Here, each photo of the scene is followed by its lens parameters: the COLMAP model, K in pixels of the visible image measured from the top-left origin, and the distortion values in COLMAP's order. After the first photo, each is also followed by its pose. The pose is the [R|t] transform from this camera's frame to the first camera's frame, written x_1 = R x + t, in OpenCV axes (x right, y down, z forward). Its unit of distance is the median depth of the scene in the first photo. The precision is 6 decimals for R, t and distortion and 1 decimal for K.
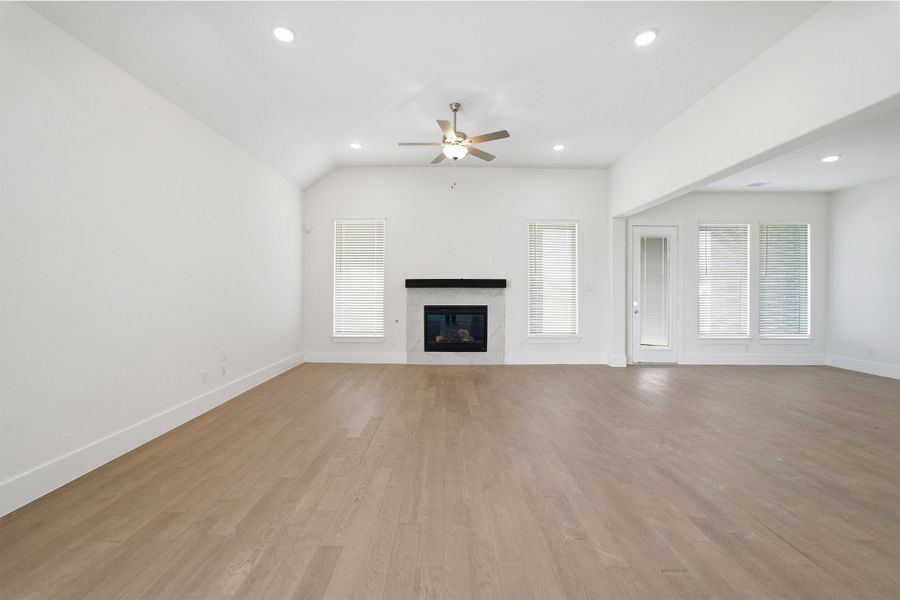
lens RADIAL K [[372.4, 0, 431.1], [0, 372.4, 292.7], [0, 0, 1]] dist [-0.017433, 0.004859]
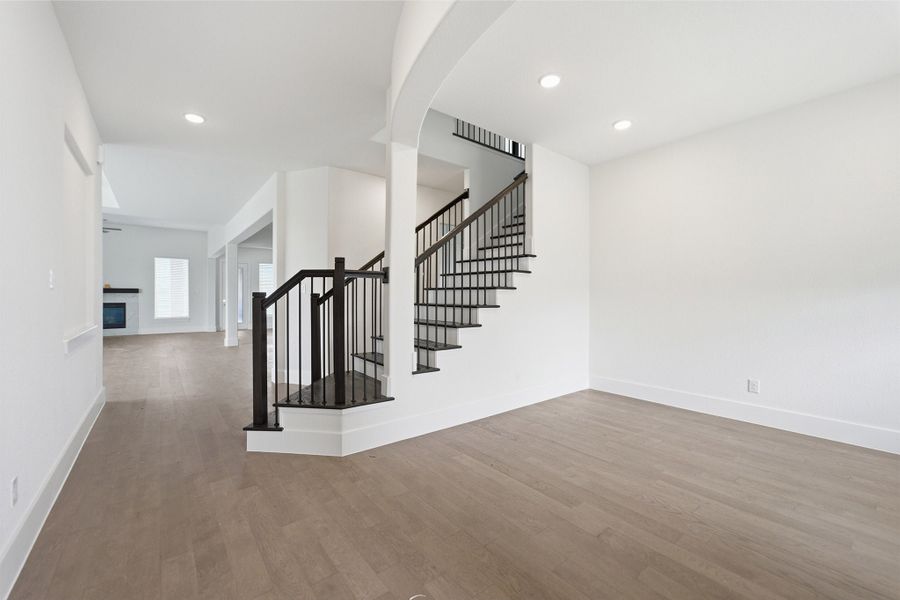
lens RADIAL K [[372.4, 0, 453.9], [0, 372.4, 300.6], [0, 0, 1]] dist [-0.017433, 0.004859]
pose [[0.786232, -0.007632, 0.617885, 0.294973], [-0.007545, 0.999731, 0.021949, -0.026901], [-0.617886, -0.021919, 0.785962, -1.375953]]
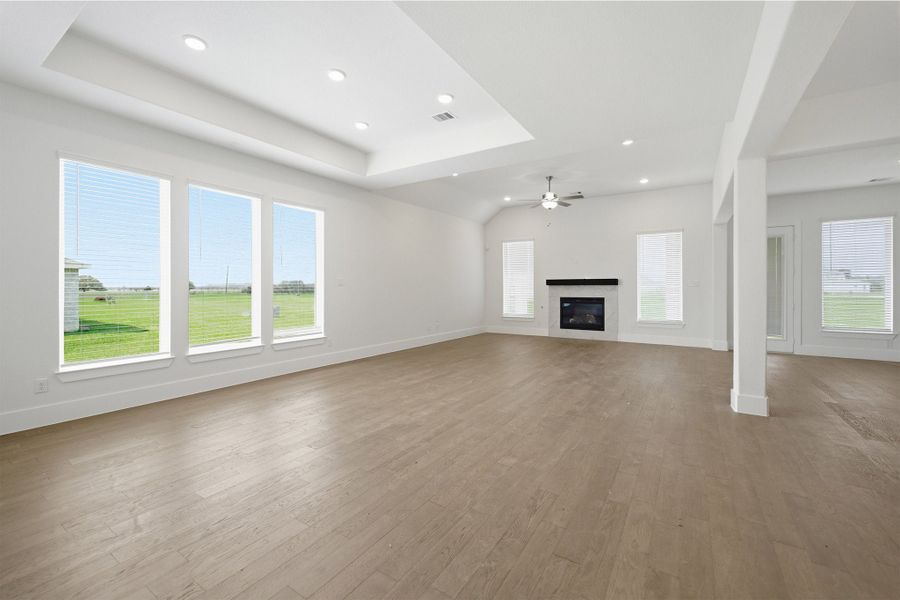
lens RADIAL K [[372.4, 0, 448.2], [0, 372.4, 291.3], [0, 0, 1]] dist [-0.017433, 0.004859]
pose [[0.829620, 0.001649, -0.558327, 0.433293], [0.007610, 0.999869, 0.014260, -0.012584], [0.558277, -0.016079, 0.829499, -0.453210]]
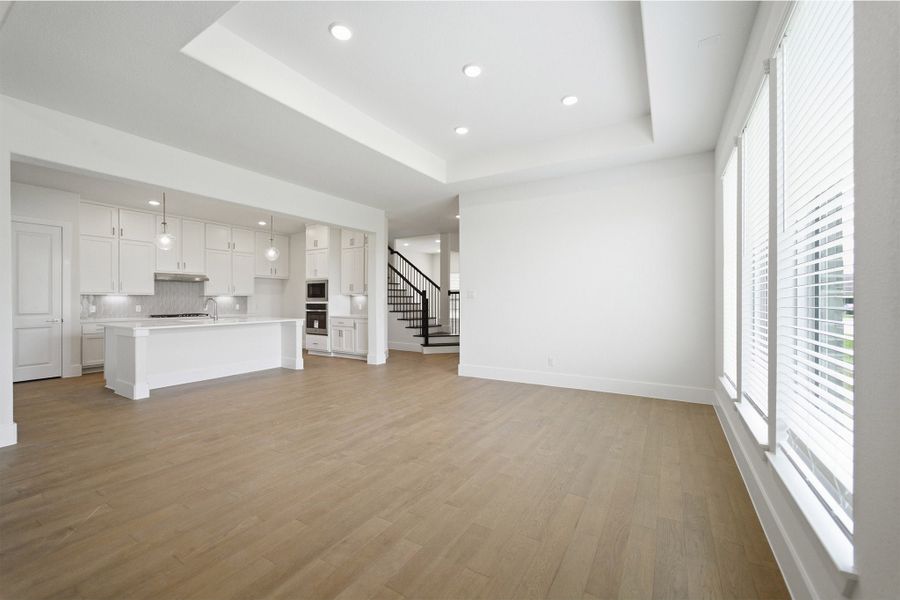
lens RADIAL K [[372.4, 0, 448.3], [0, 372.4, 295.7], [0, 0, 1]] dist [-0.017433, 0.004859]
pose [[-0.852587, -0.005634, 0.522555, -0.275579], [-0.010440, 0.999926, -0.006253, -0.015941], [-0.522481, -0.010787, -0.852583, 0.395948]]
